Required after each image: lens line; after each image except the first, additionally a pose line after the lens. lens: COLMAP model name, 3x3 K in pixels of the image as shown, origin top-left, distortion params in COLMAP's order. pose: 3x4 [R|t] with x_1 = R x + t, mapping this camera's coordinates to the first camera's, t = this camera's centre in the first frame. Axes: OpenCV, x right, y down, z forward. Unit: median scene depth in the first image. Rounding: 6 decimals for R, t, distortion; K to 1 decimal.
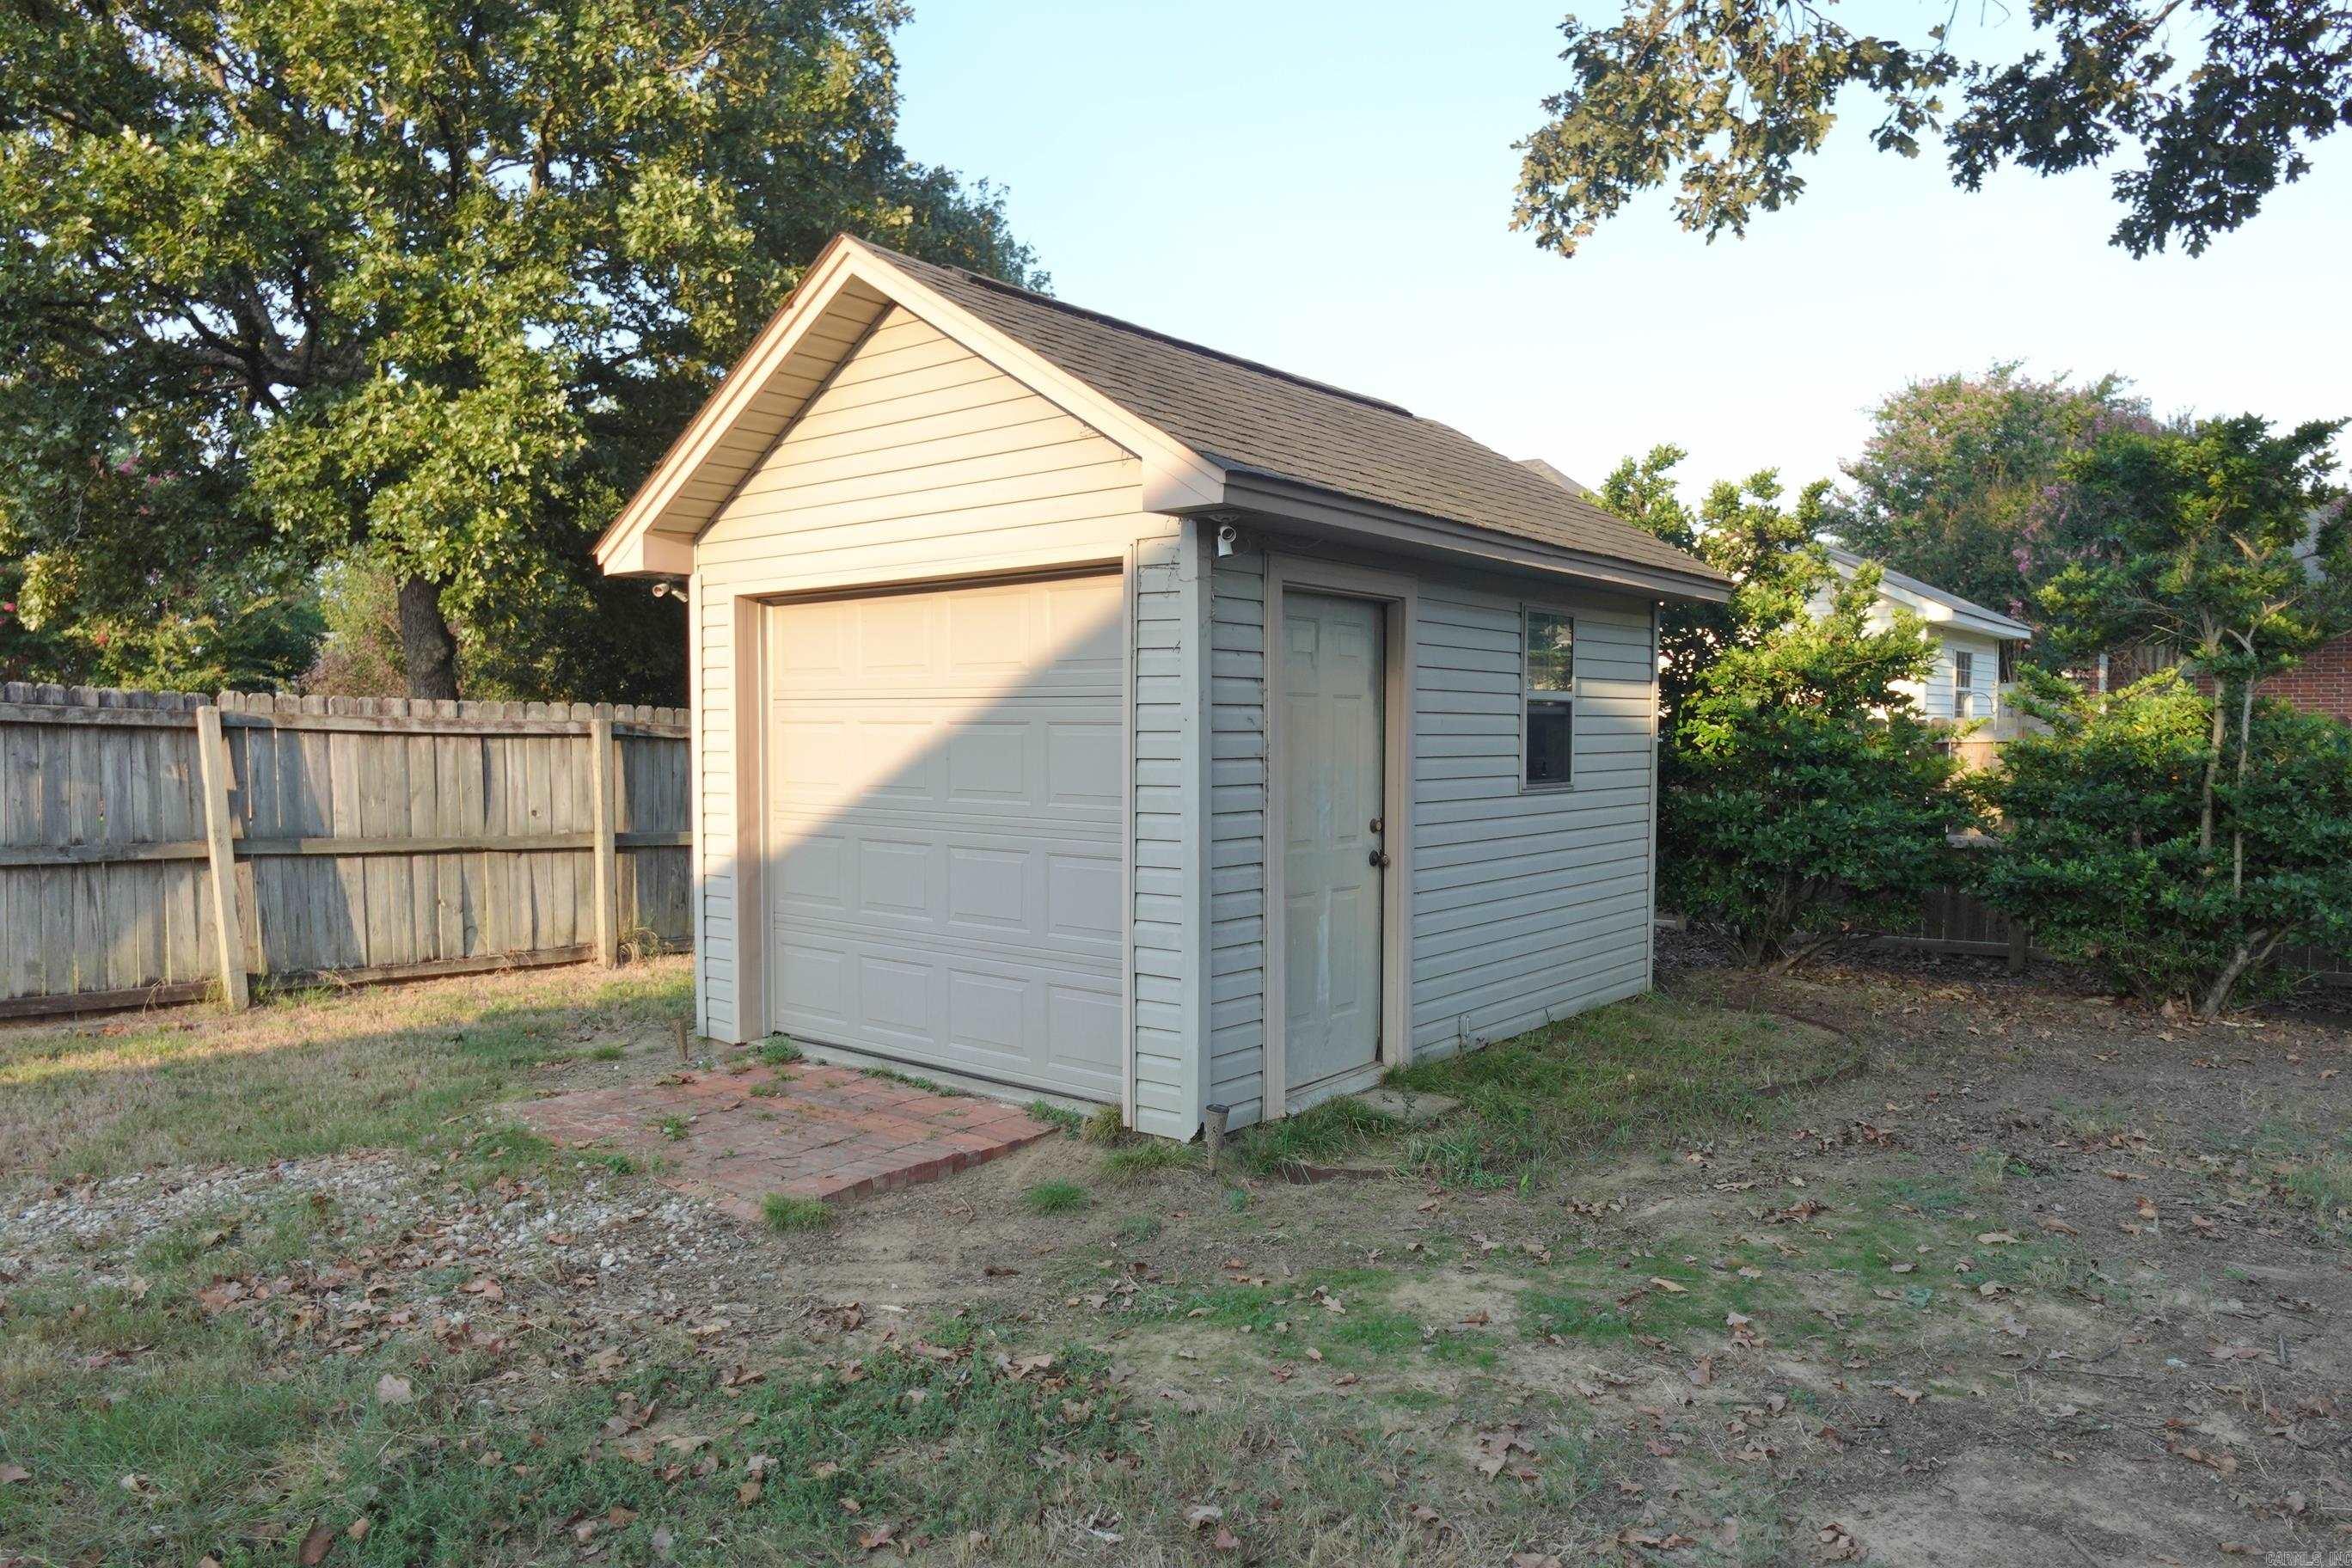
lens RADIAL K [[1515.5, 0, 1185.9], [0, 1515.5, 799.3], [0, 0, 1]] dist [0.003733, 0.005465]
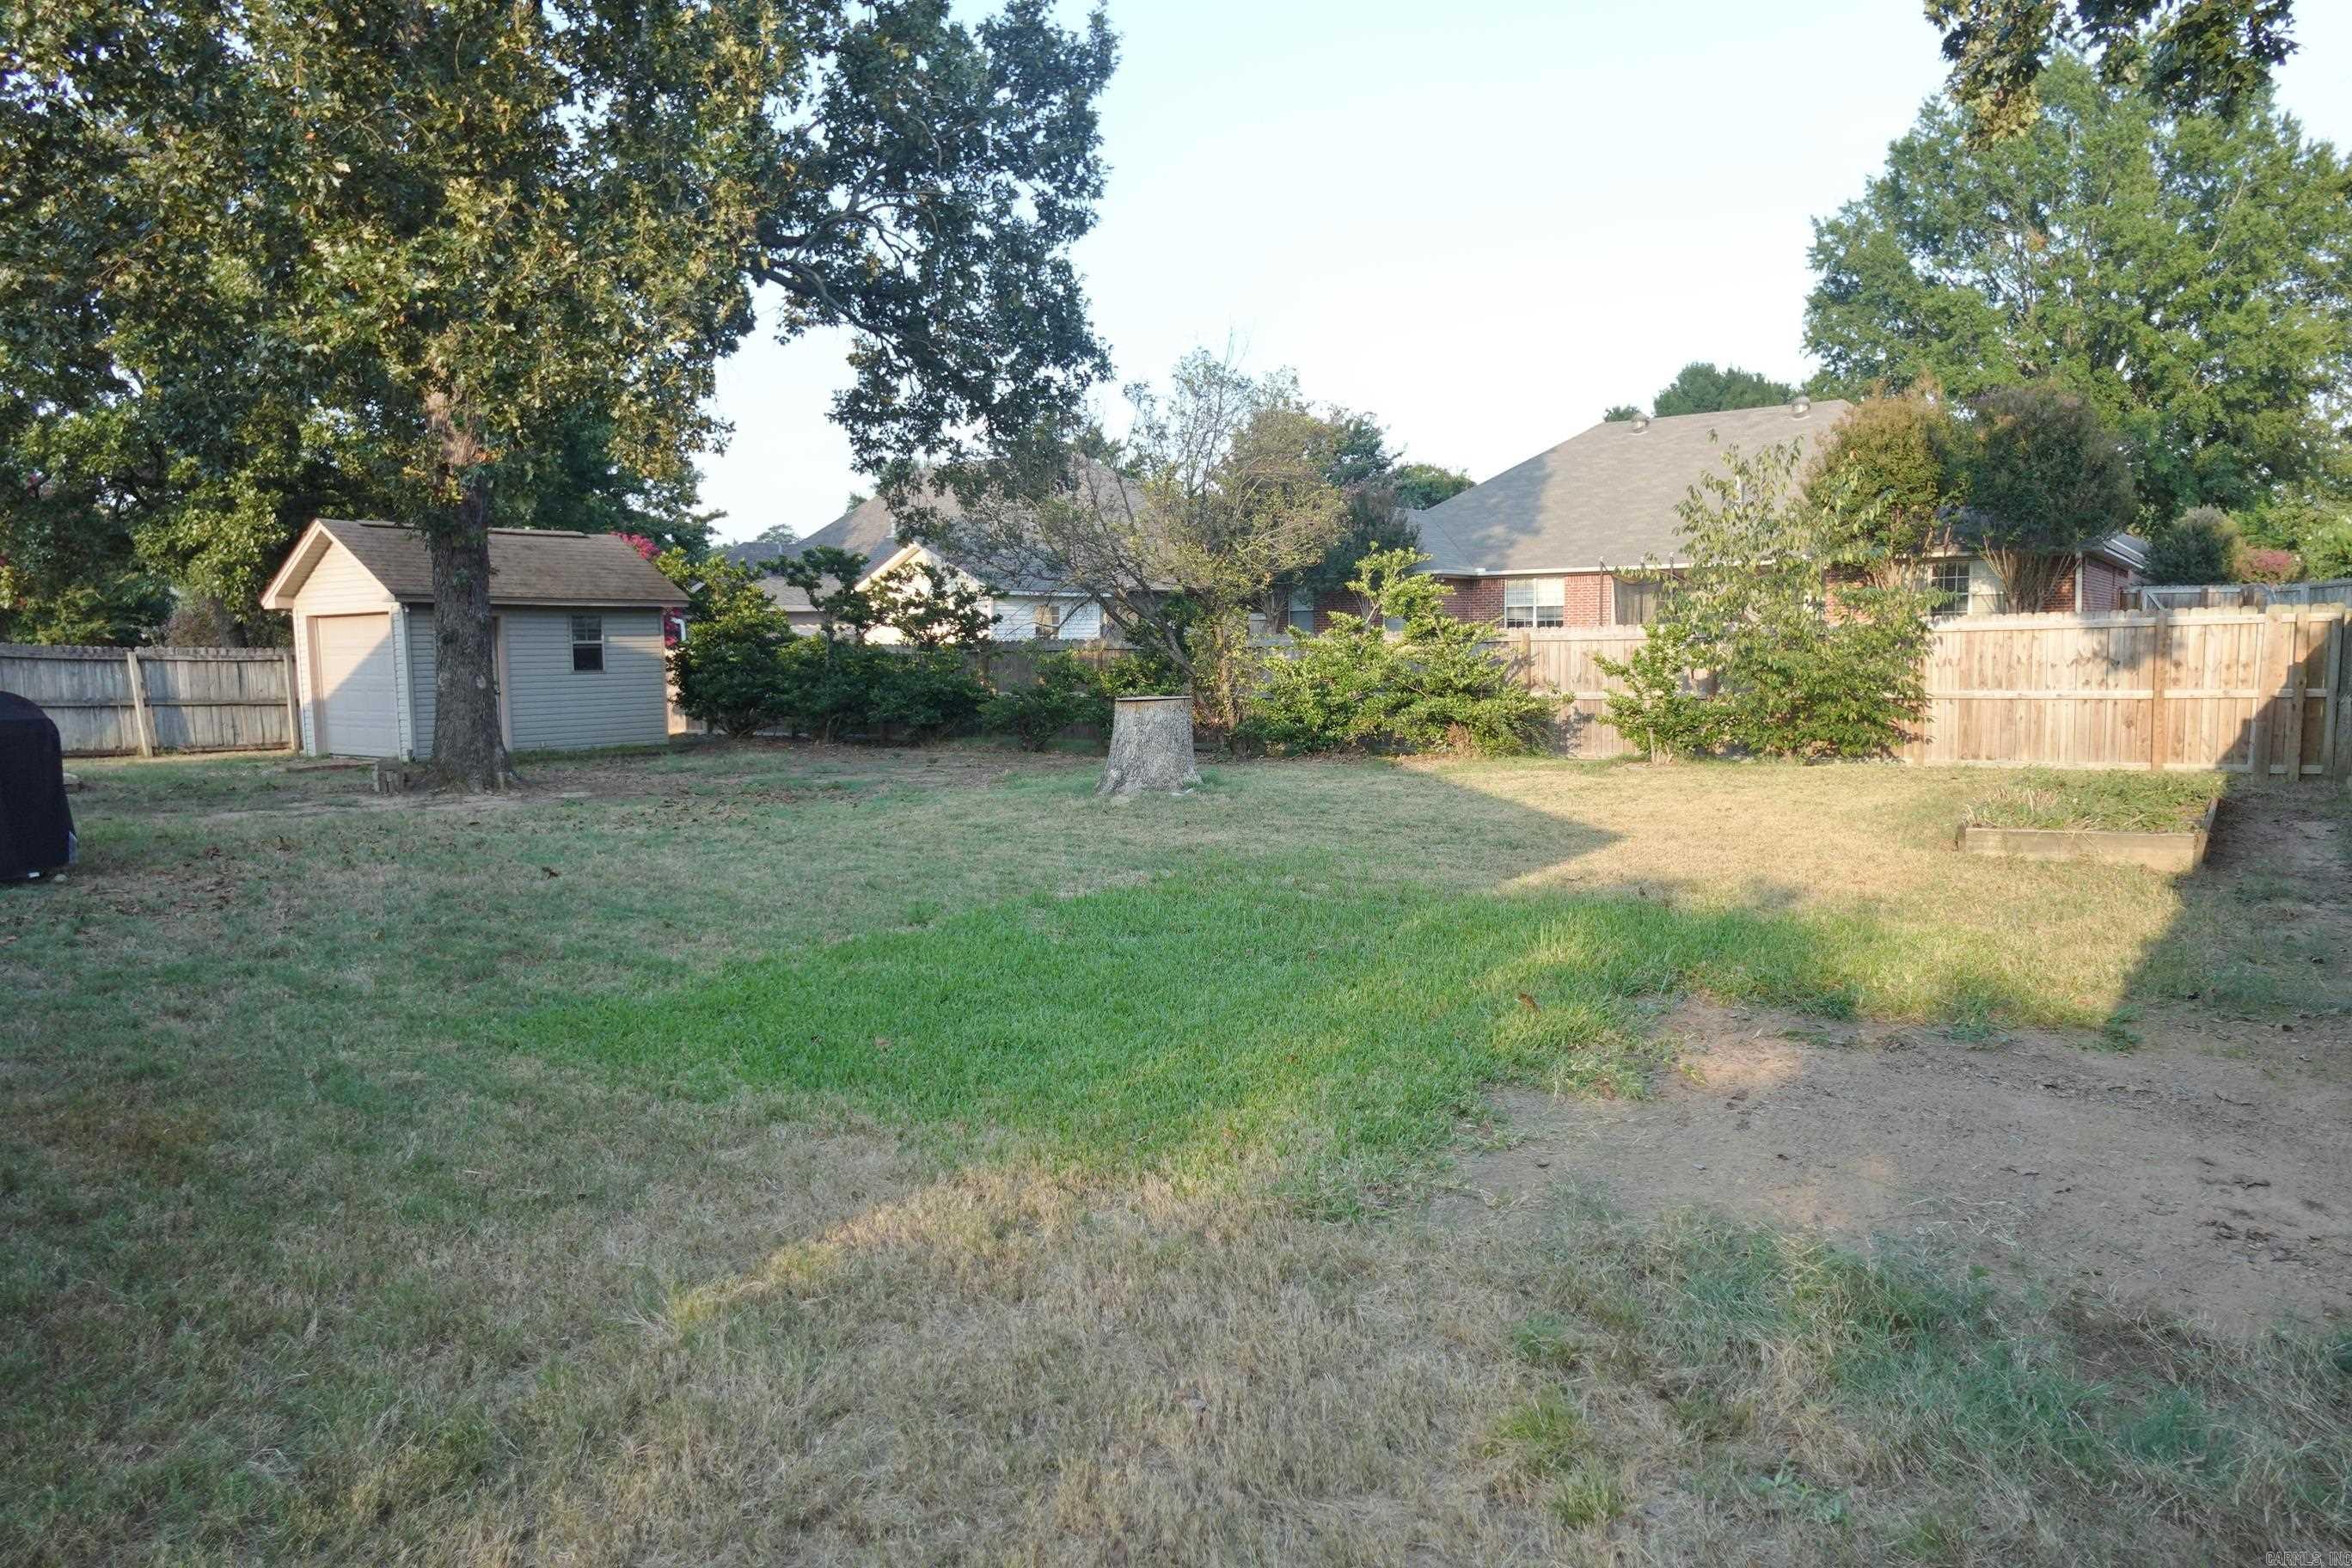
lens RADIAL K [[1515.5, 0, 1175.2], [0, 1515.5, 790.5], [0, 0, 1]] dist [0.003733, 0.005465]
pose [[0.997947, -0.023756, 0.059477, 1.109356], [0.020772, 0.998518, 0.050300, 0.092293], [-0.060583, -0.048961, 0.996962, -1.930480]]
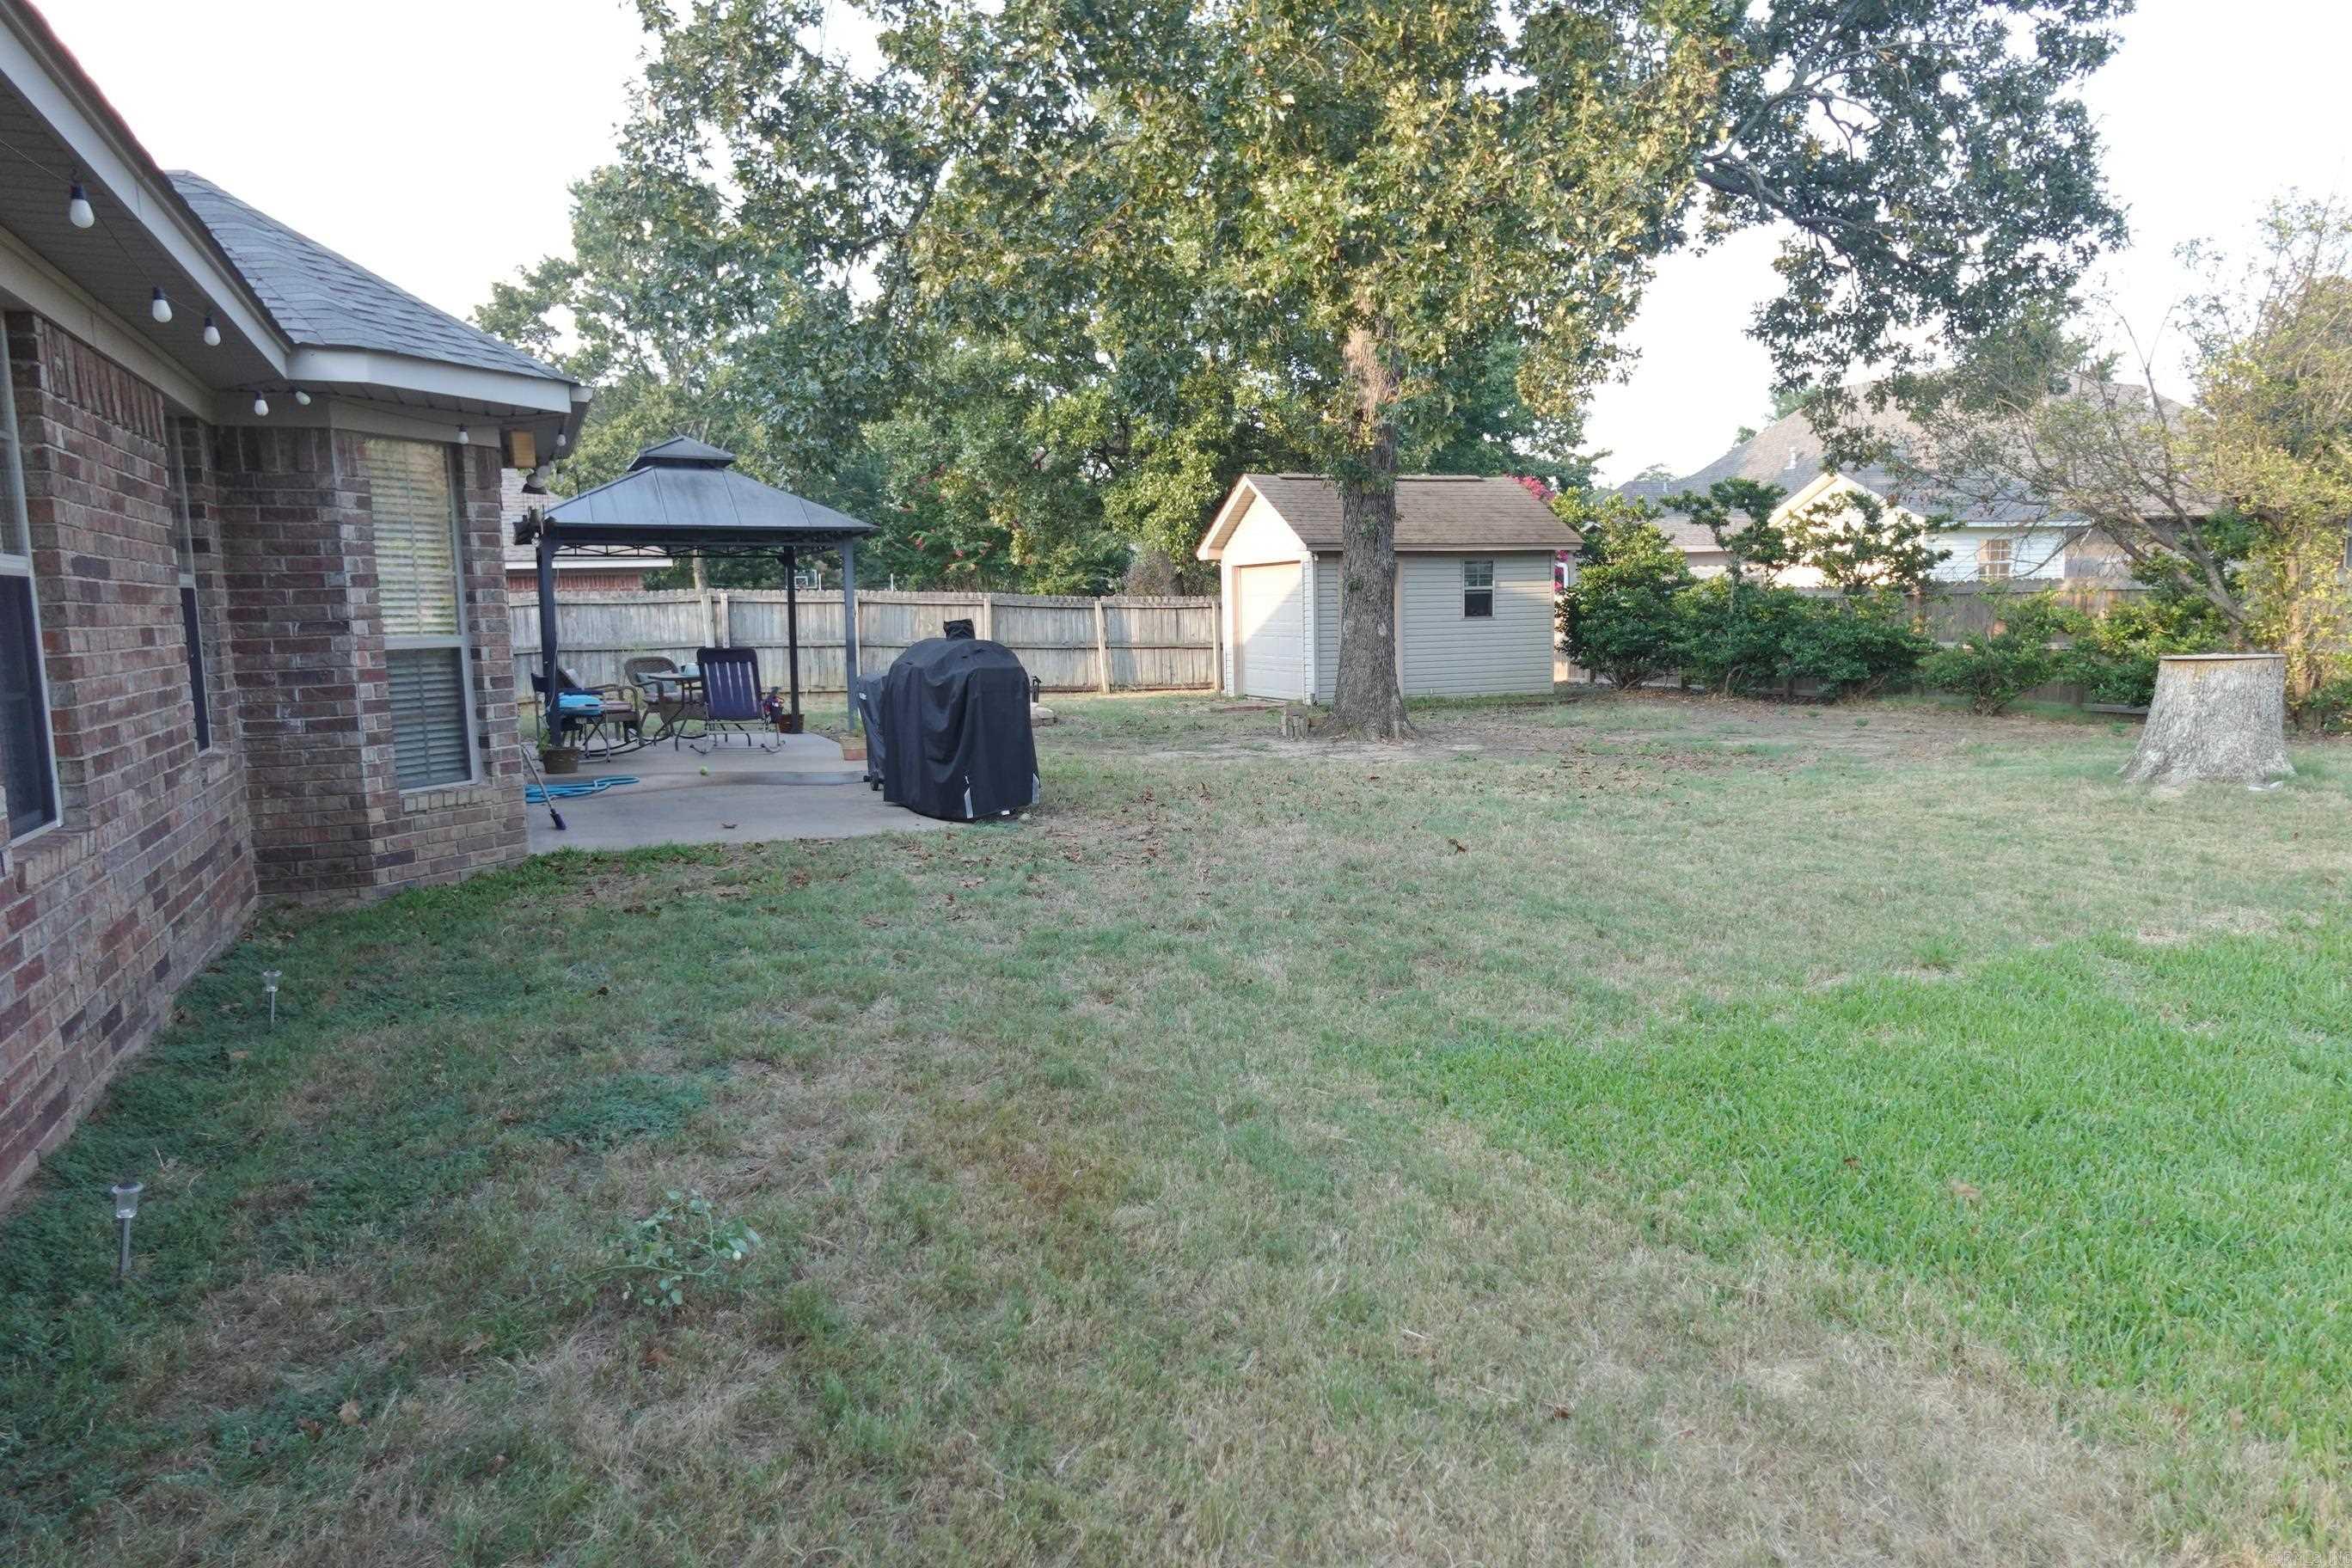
lens RADIAL K [[1515.5, 0, 1178.6], [0, 1515.5, 795.8], [0, 0, 1]] dist [0.003733, 0.005465]
pose [[0.882364, 0.036309, -0.469164, 1.022645], [0.003532, 0.996480, 0.083762, 0.080572], [0.470554, -0.075566, 0.879130, -1.762241]]
